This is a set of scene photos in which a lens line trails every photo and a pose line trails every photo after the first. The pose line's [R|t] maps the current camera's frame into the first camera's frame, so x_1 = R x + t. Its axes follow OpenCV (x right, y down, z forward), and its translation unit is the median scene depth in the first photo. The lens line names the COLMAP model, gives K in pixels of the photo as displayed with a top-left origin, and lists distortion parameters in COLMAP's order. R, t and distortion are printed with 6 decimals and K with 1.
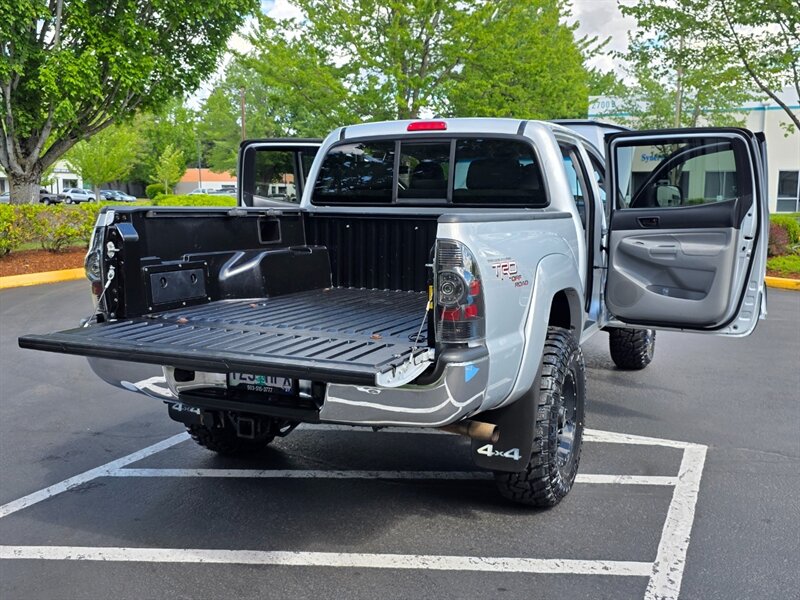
lens RADIAL K [[795.9, 0, 400.0], [0, 795.9, 300.0], [0, 0, 1]] dist [0.074195, -0.002872]
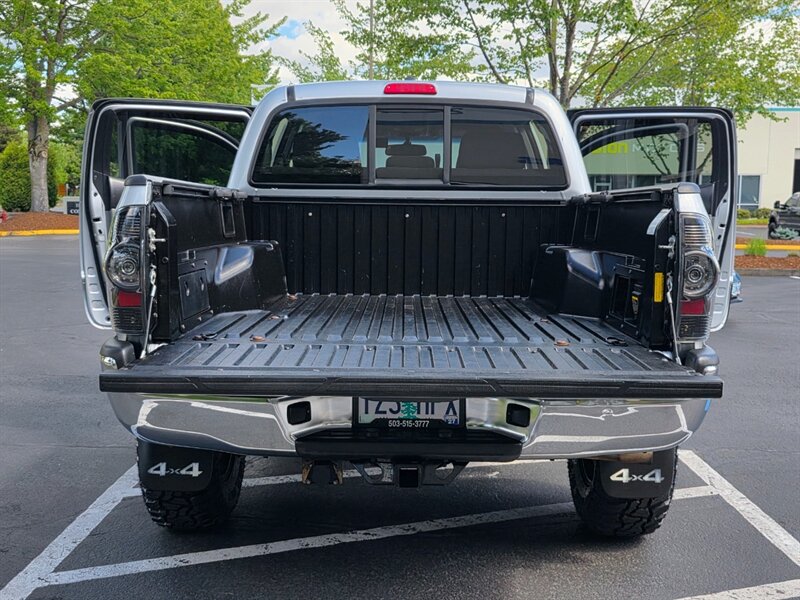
lens RADIAL K [[922.7, 0, 404.2], [0, 922.7, 315.3], [0, 0, 1]] dist [0.135494, -0.294760]
pose [[0.915912, -0.045363, 0.398807, -0.406558], [0.047622, 0.998856, 0.004246, 0.006110], [-0.398543, 0.015103, 0.917025, 0.172880]]
